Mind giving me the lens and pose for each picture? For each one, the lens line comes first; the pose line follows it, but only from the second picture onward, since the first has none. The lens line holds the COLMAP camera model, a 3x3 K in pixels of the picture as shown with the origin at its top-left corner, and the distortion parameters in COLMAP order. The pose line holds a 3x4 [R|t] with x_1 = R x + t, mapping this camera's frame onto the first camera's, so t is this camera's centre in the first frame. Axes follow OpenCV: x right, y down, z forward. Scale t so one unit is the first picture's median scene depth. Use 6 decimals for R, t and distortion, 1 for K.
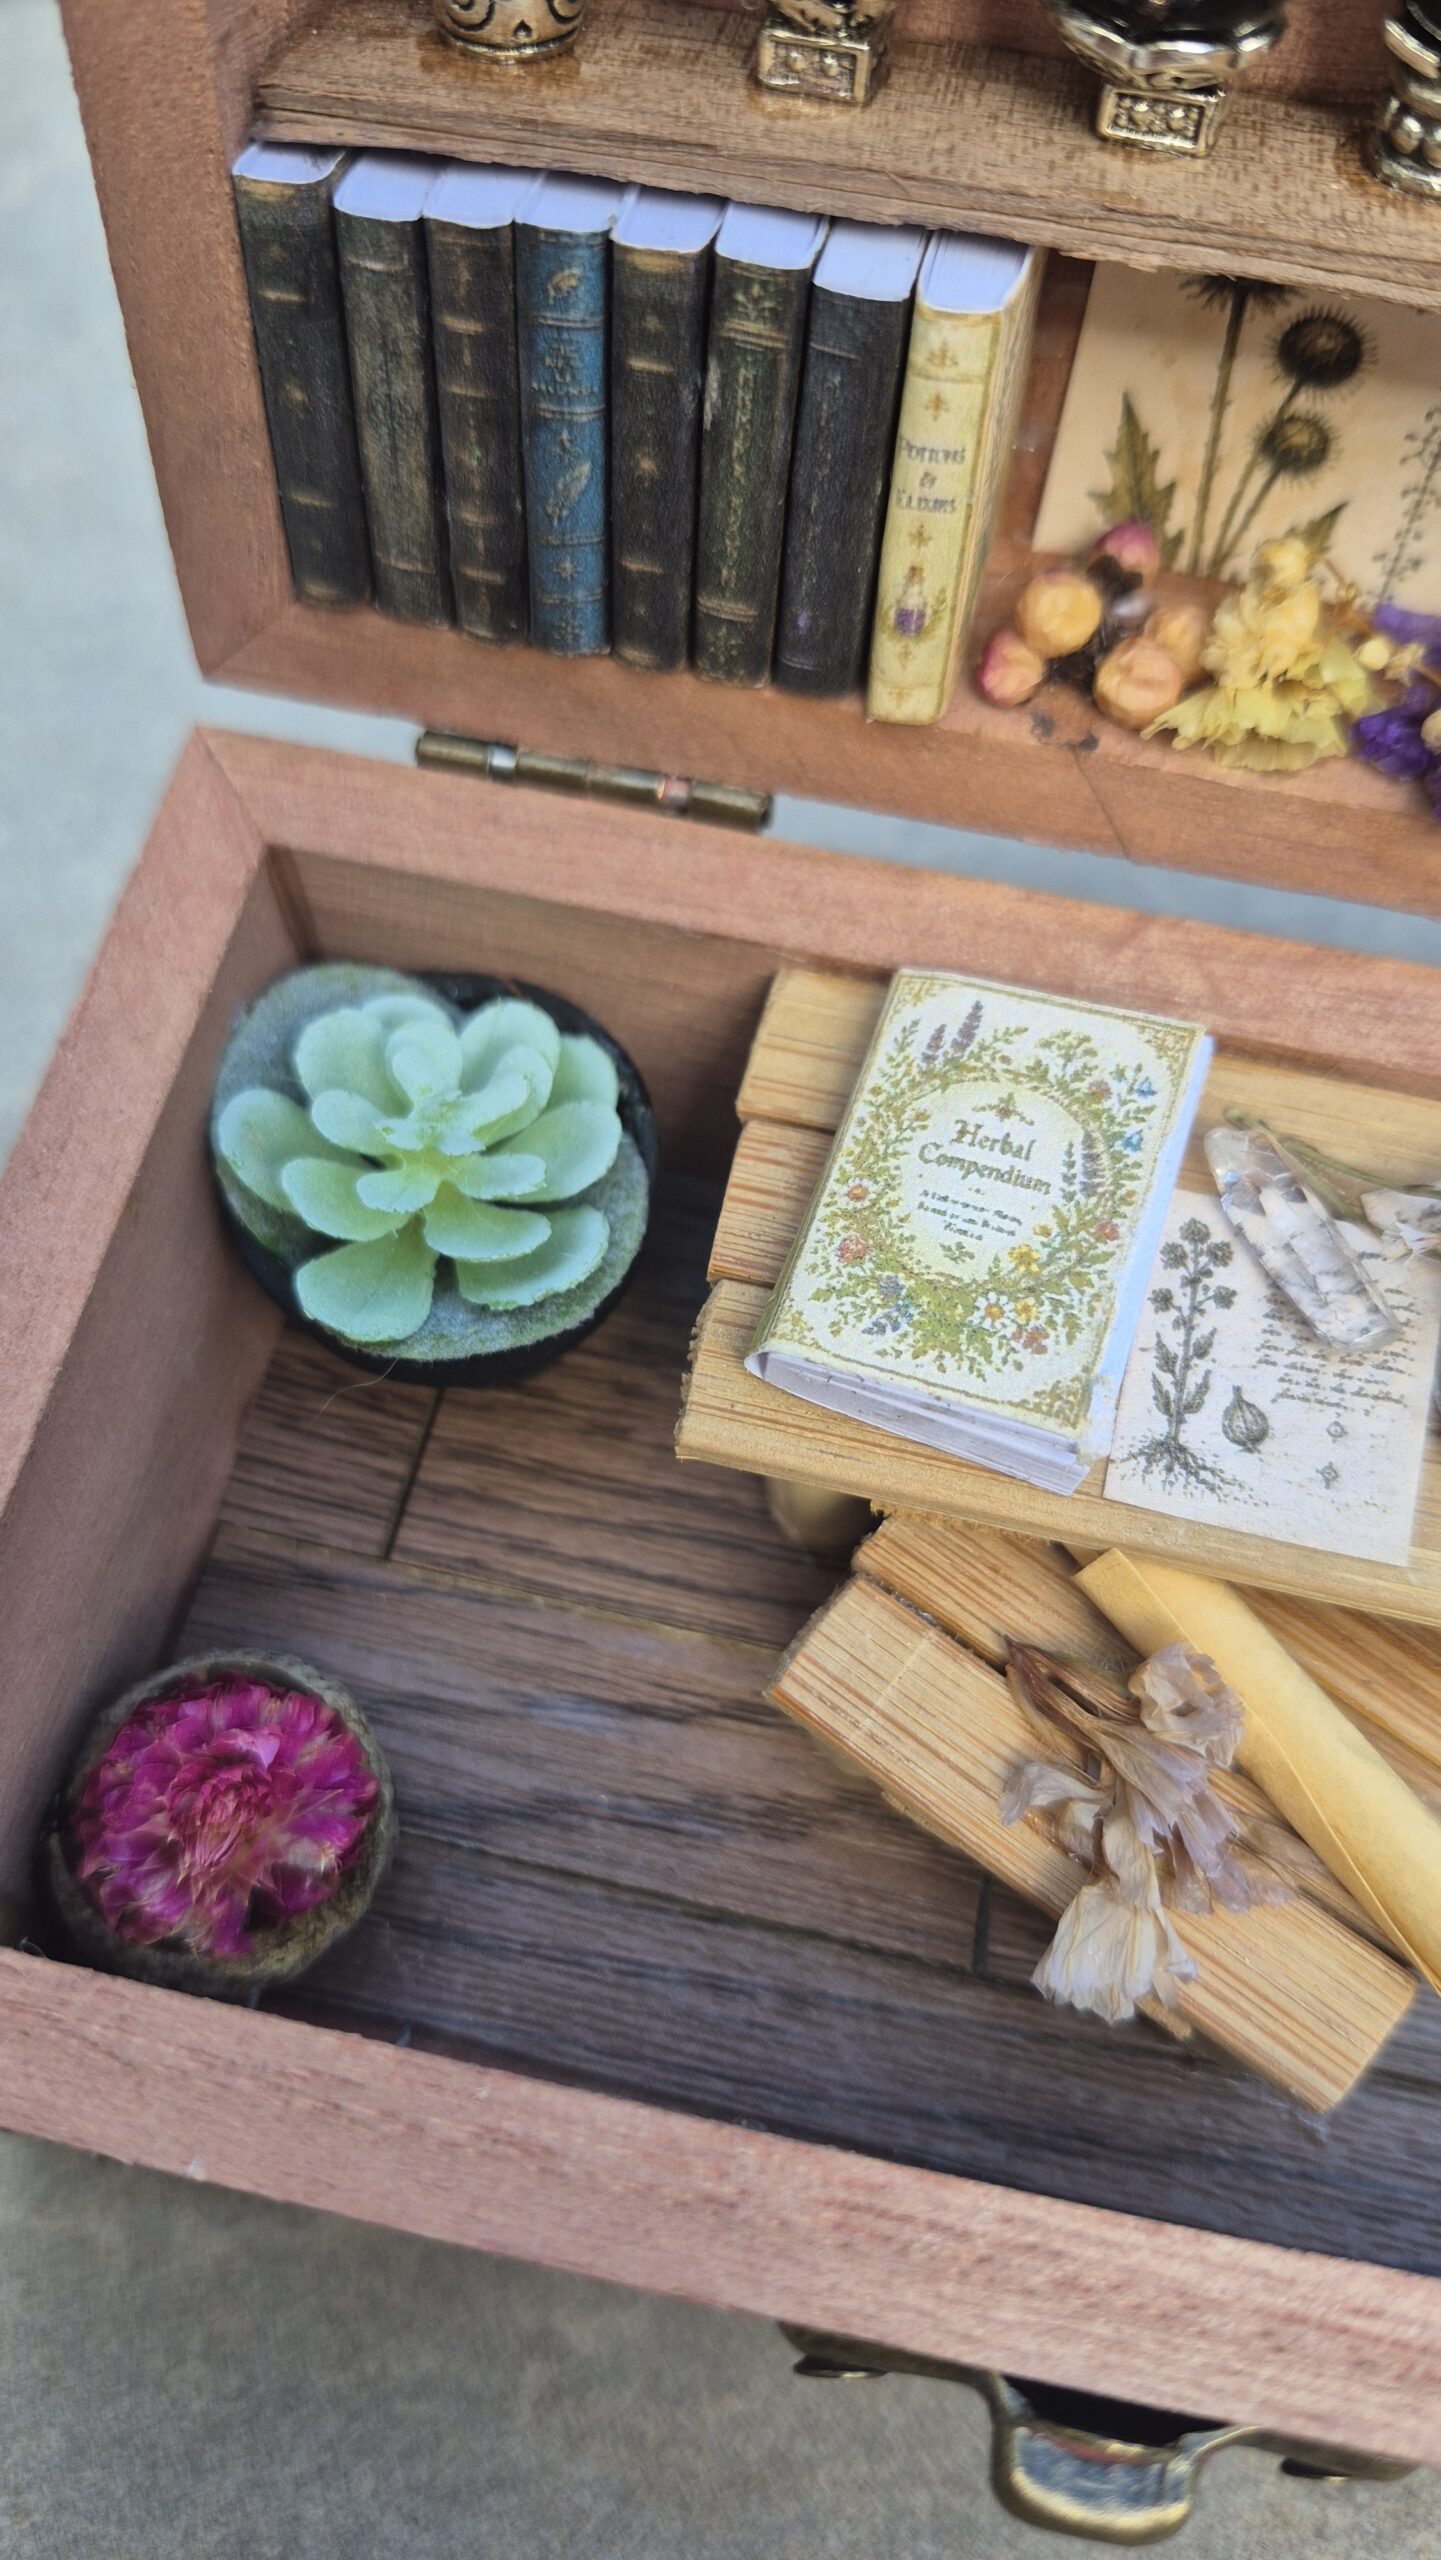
lens RADIAL K [[1963.8, 0, 721.7], [0, 1963.8, 1281.2], [0, 0, 1]] dist [0.067181, -0.251339]
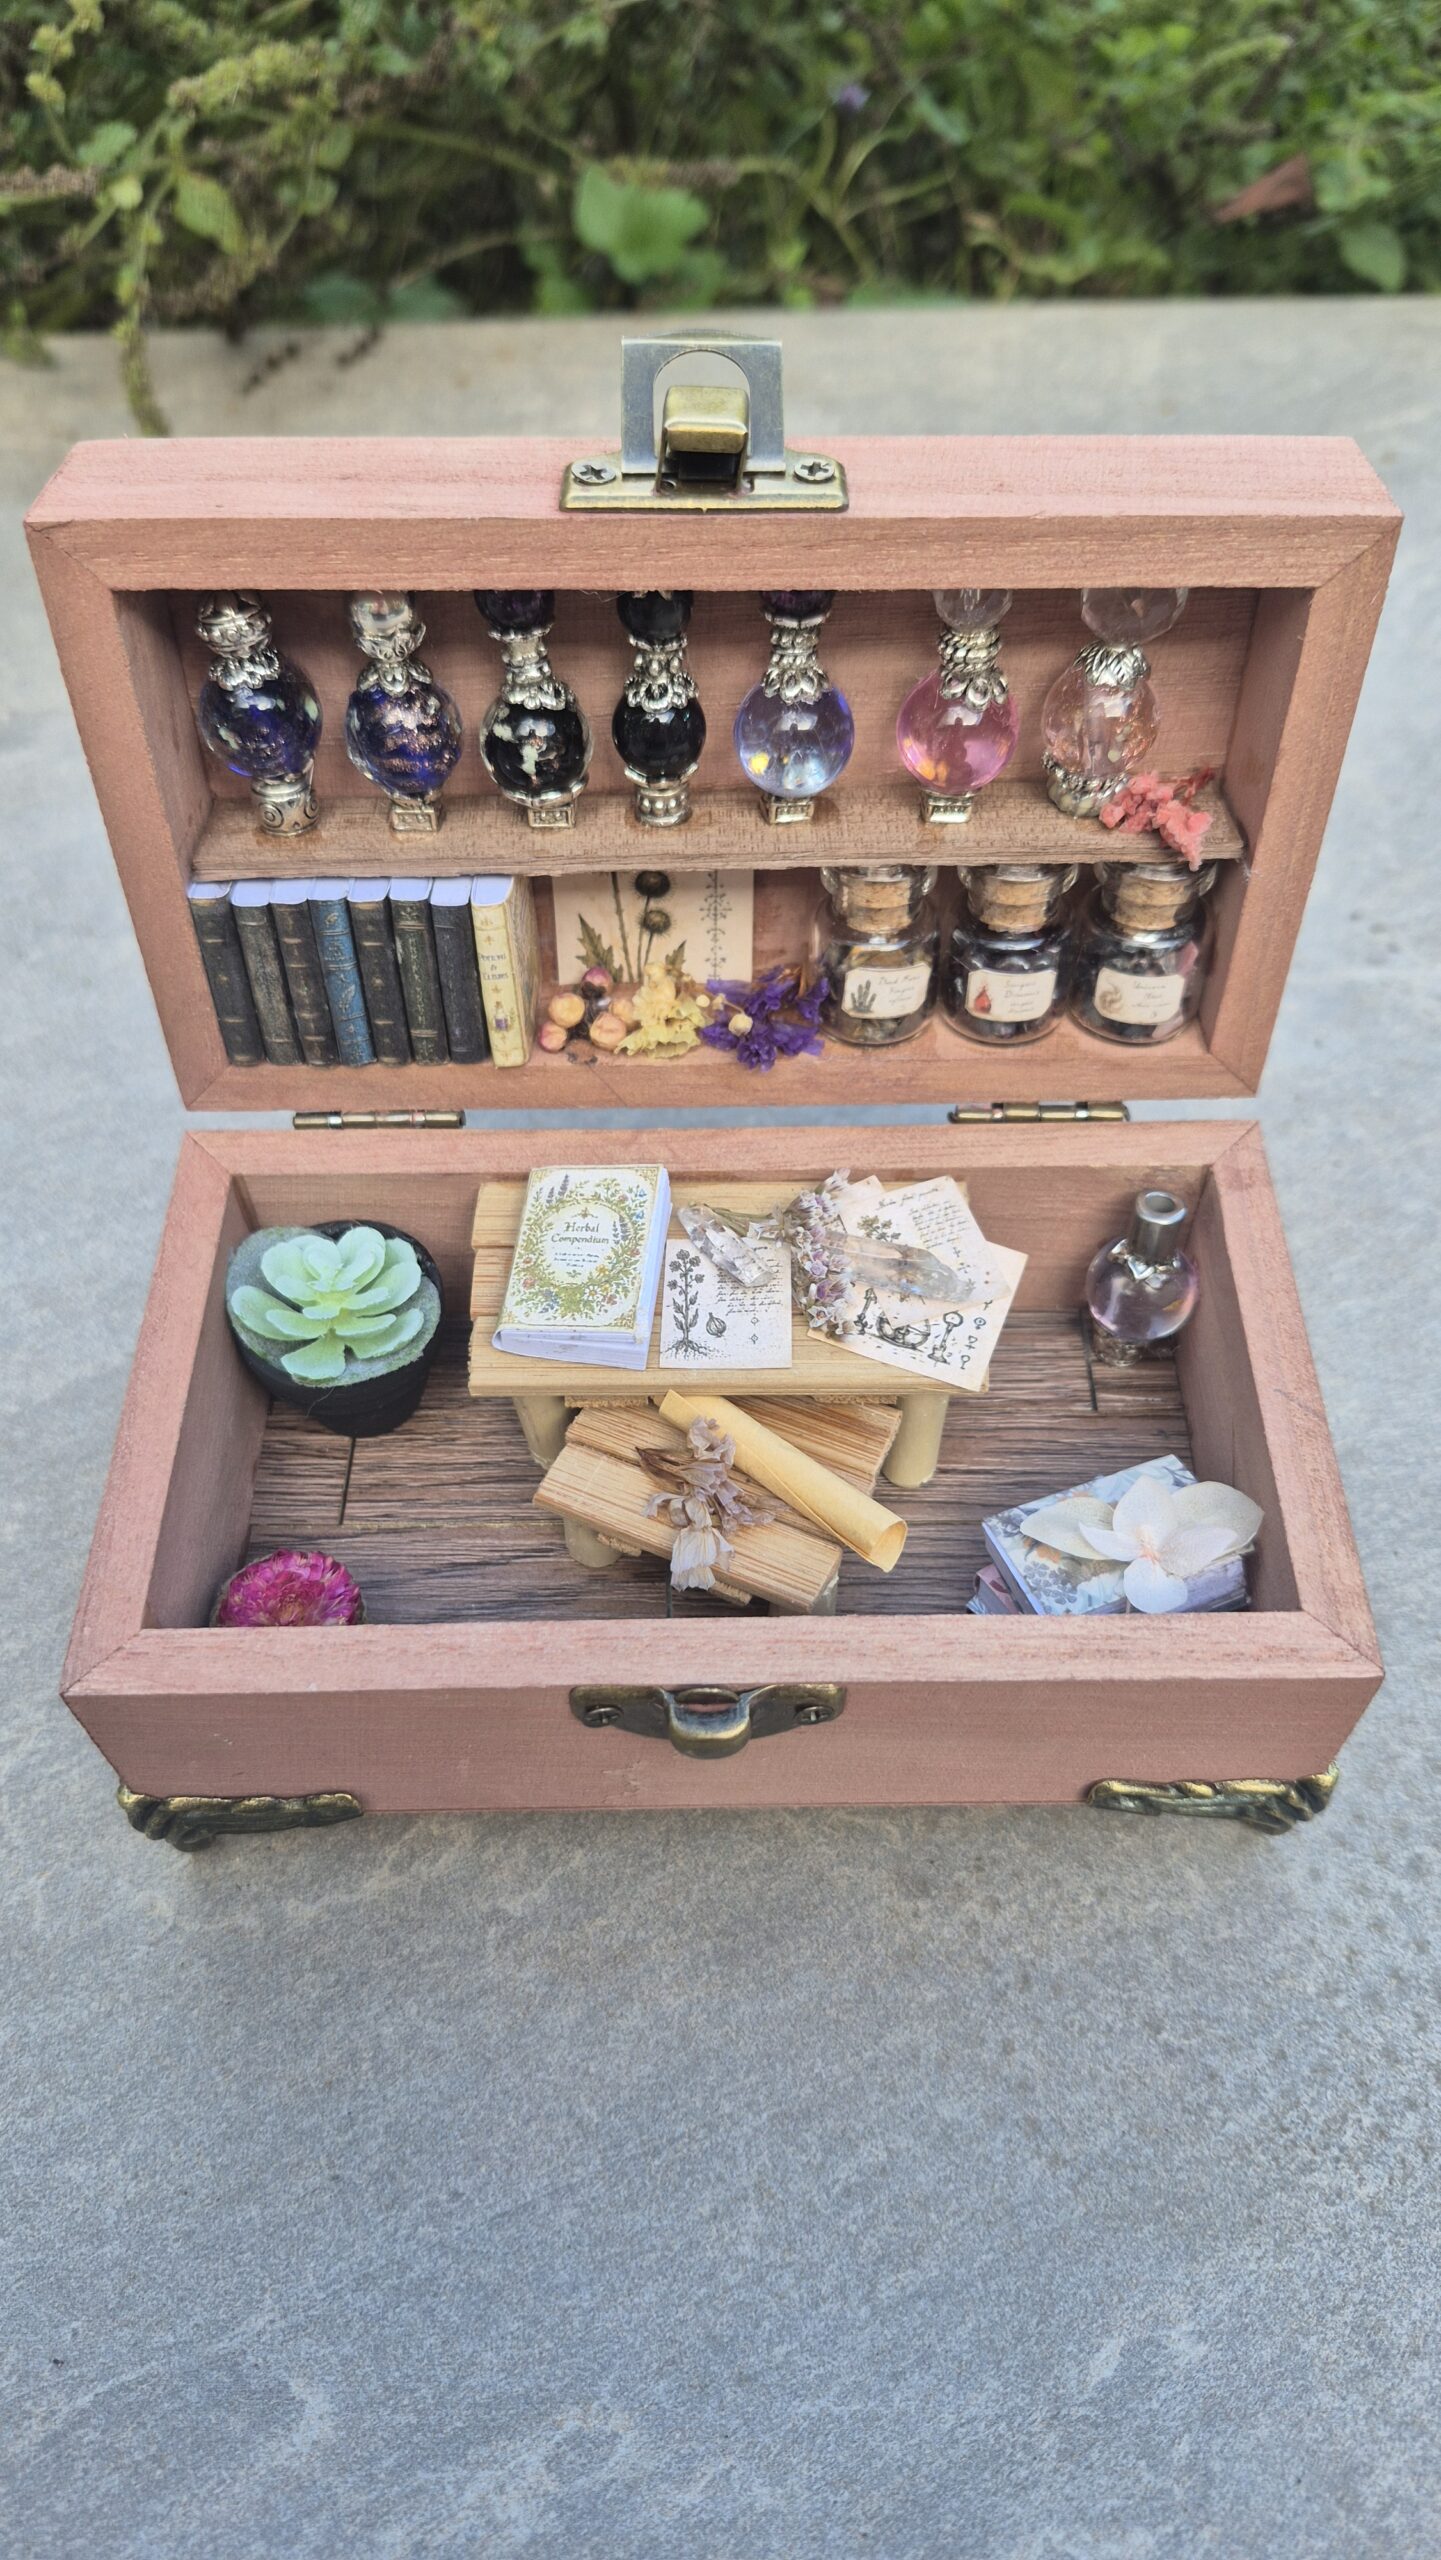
lens RADIAL K [[1851.7, 0, 713.7], [0, 1851.7, 1250.4], [0, 0, 1]] dist [0.077477, -0.160965]
pose [[0.974893, -0.192139, 0.112547, 0.040883], [0.212358, 0.954293, -0.210305, 0.438753], [-0.066995, 0.228925, 0.971136, -1.093032]]
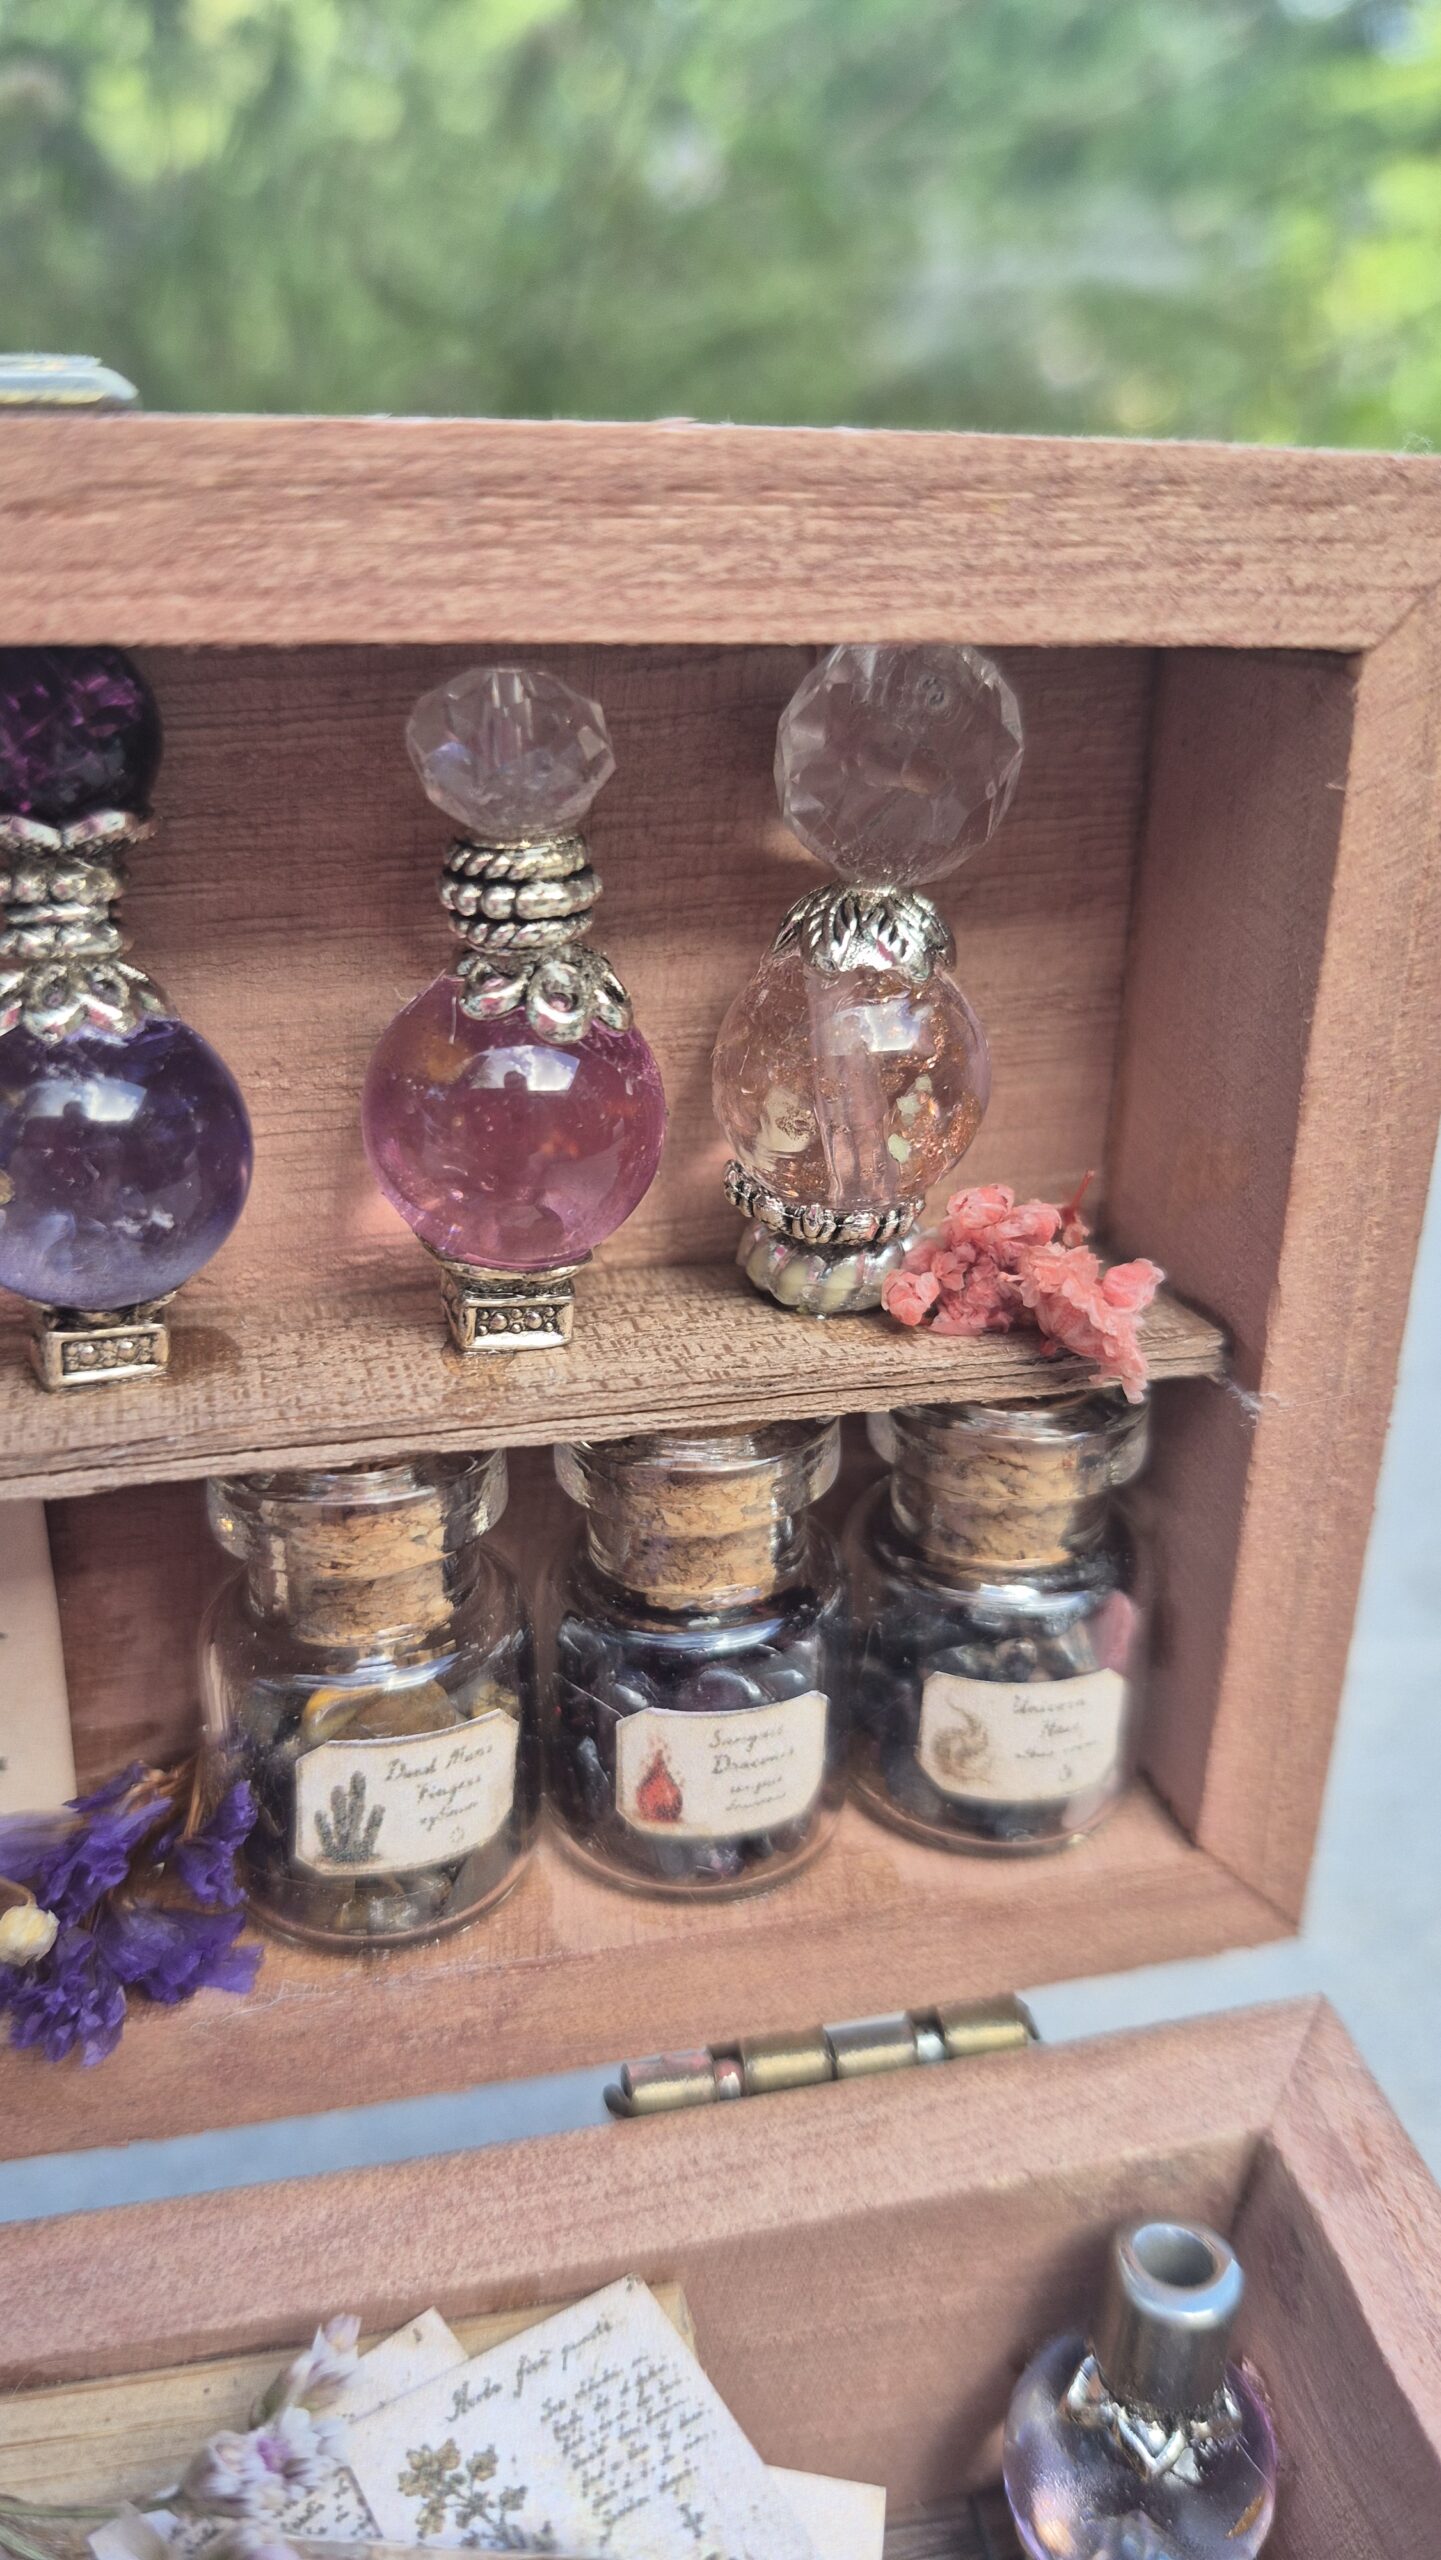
lens RADIAL K [[1963.8, 0, 721.7], [0, 1963.8, 1281.2], [0, 0, 1]] dist [0.067181, -0.251339]
pose [[0.894033, -0.200724, 0.400518, 0.362323], [0.390640, 0.786963, -0.477587, 0.025186], [-0.219330, 0.583437, 0.781982, 0.090241]]
